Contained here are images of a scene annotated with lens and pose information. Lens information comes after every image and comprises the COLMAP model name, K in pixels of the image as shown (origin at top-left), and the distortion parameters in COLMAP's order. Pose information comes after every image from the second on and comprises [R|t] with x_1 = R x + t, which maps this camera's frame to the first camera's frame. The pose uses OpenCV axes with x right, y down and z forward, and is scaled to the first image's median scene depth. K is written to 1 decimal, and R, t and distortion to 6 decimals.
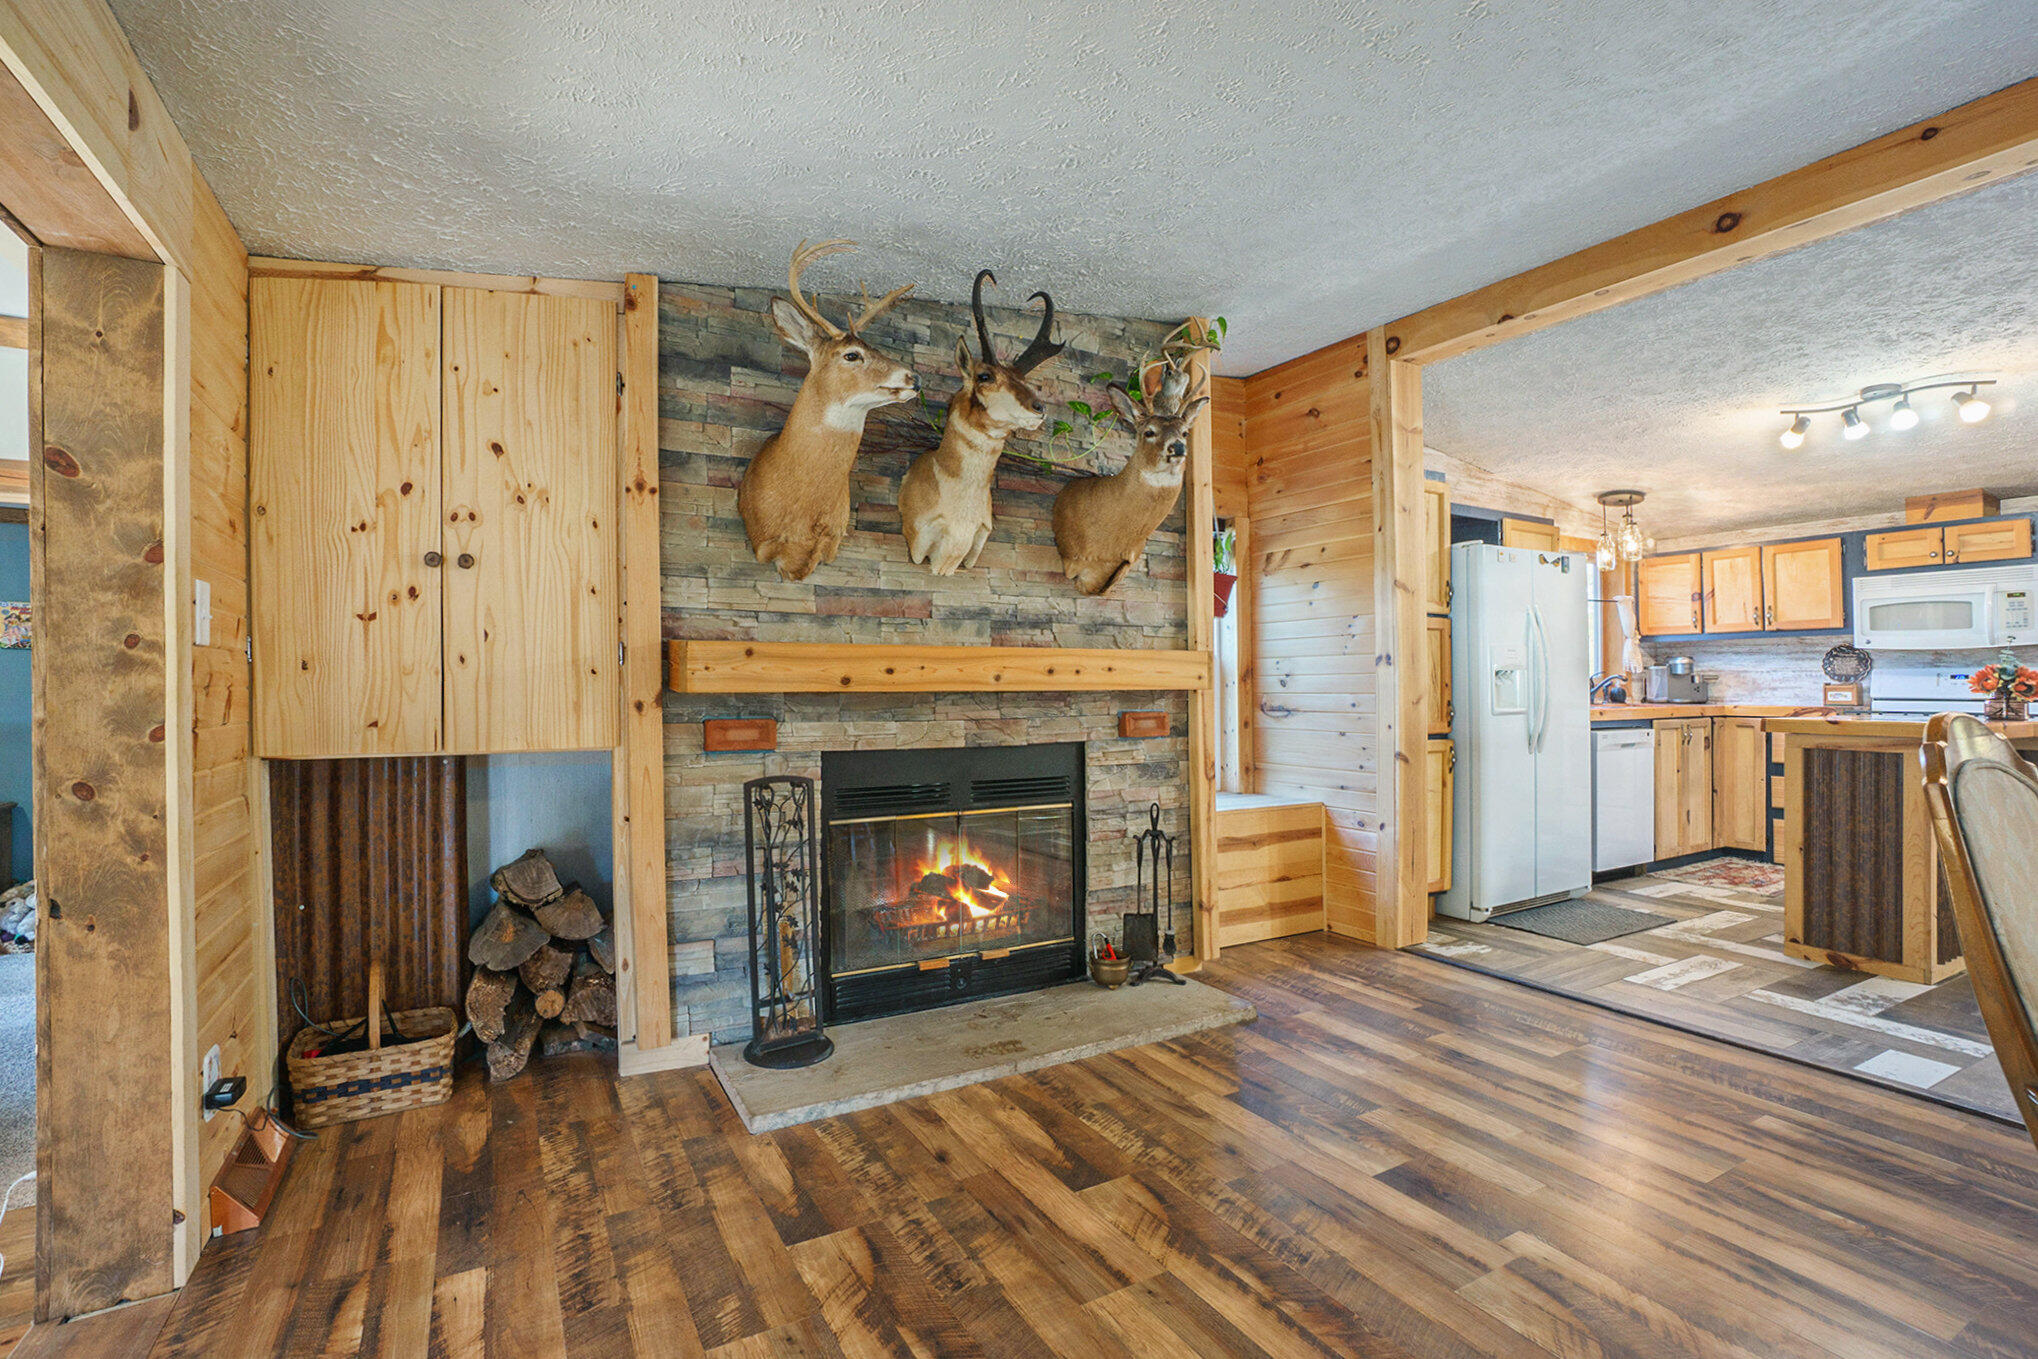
lens RADIAL K [[890.3, 0, 1003.3], [0, 890.3, 682.7], [0, 0, 1]] dist [-0.032683, 0.001402]
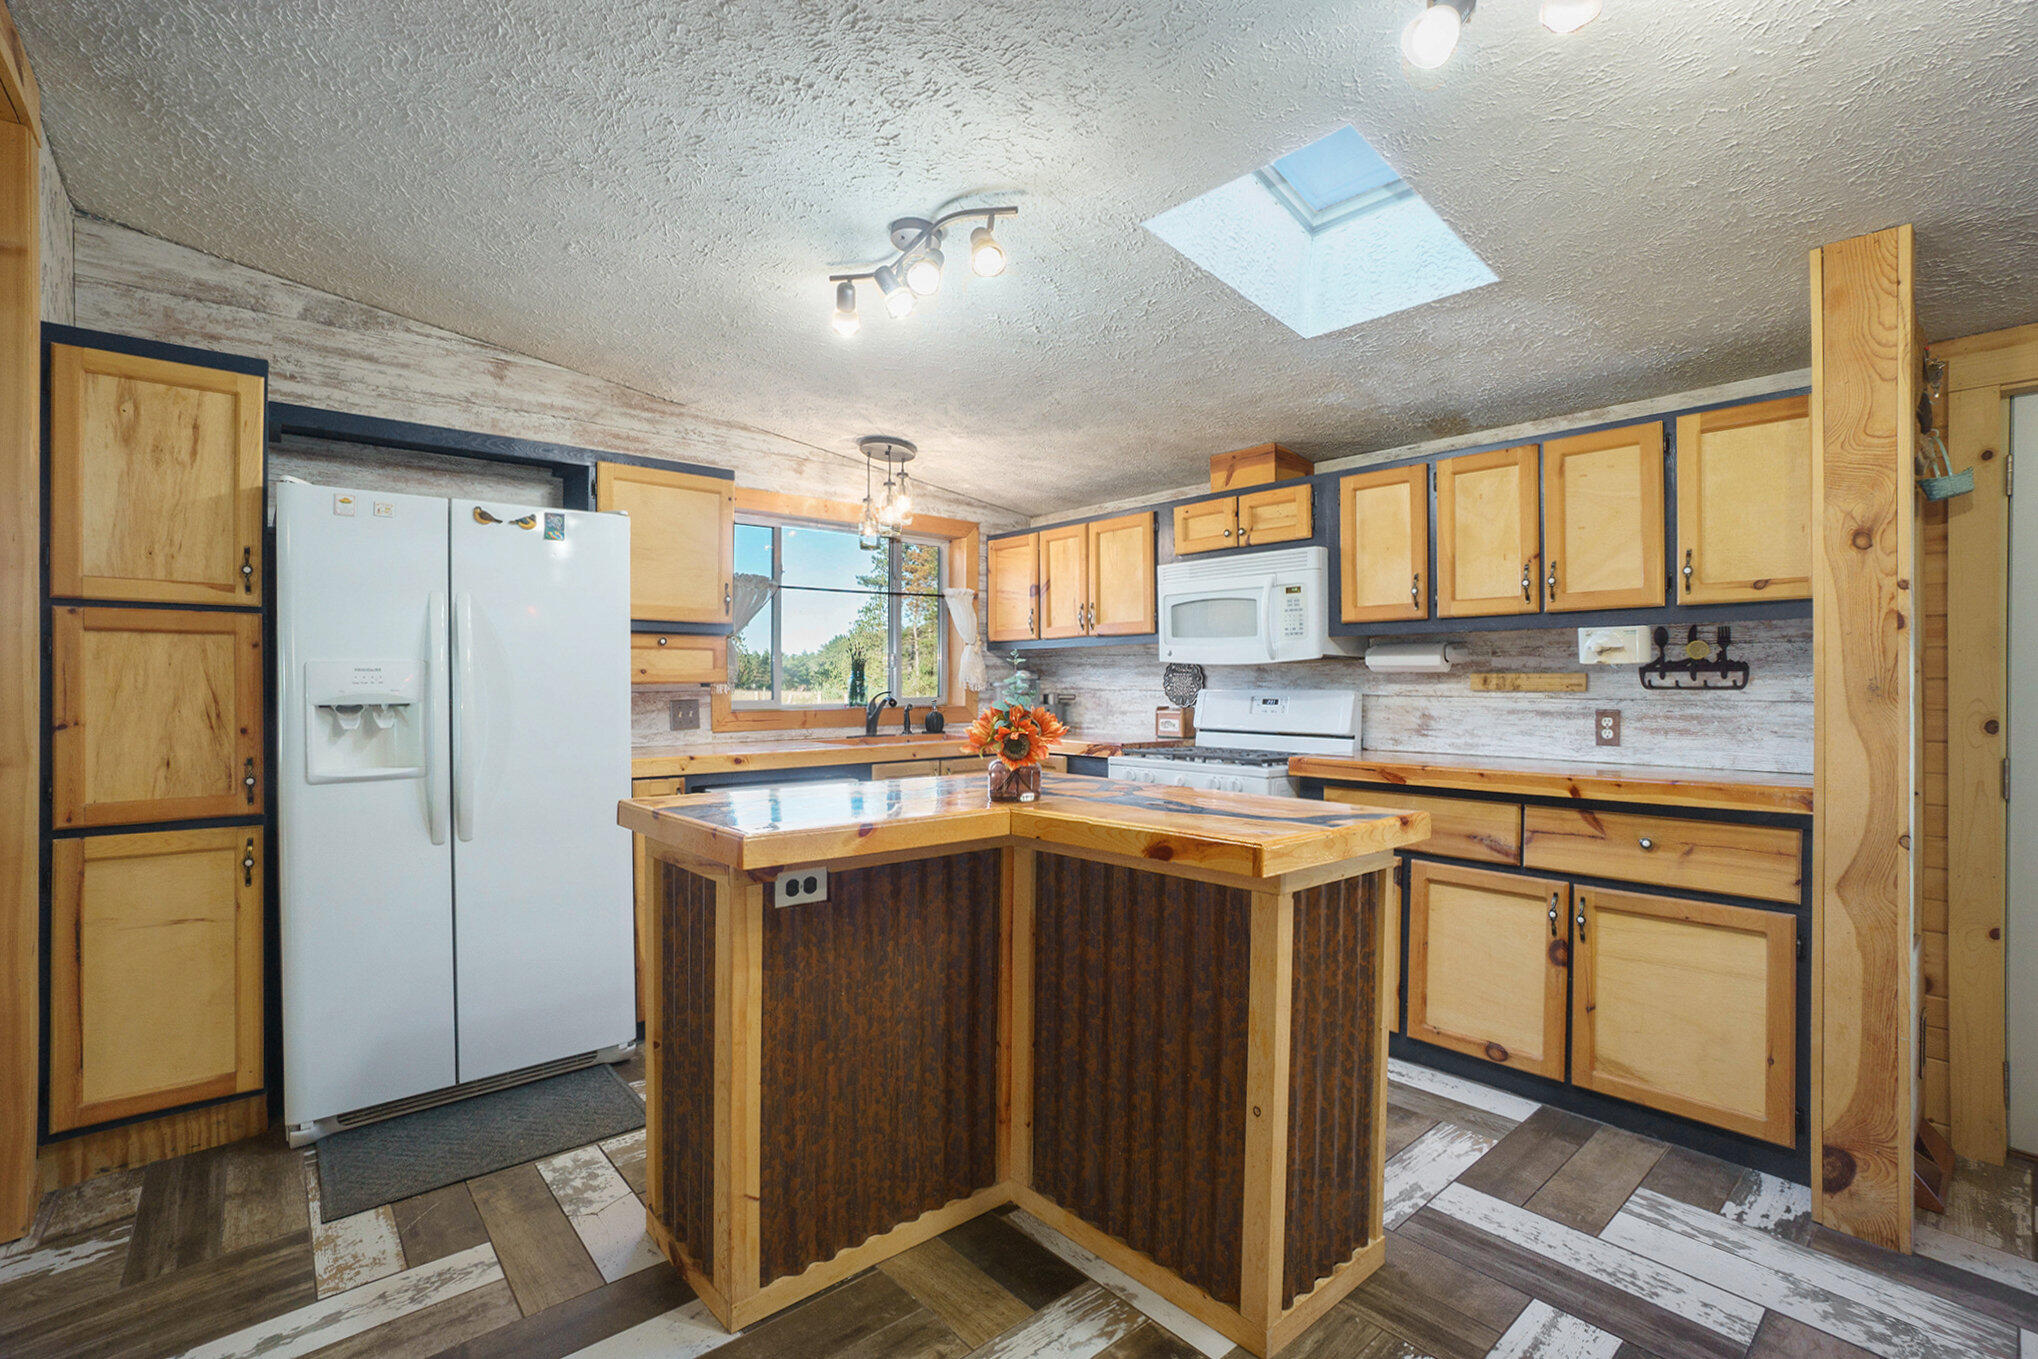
lens RADIAL K [[890.3, 0, 1032.6], [0, 890.3, 672.7], [0, 0, 1]] dist [-0.032683, 0.001402]
pose [[0.976493, 0.001774, 0.215544, 0.729567], [-0.000452, 0.999981, -0.006180, -0.026263], [-0.215551, 0.005937, 0.976475, 0.290820]]
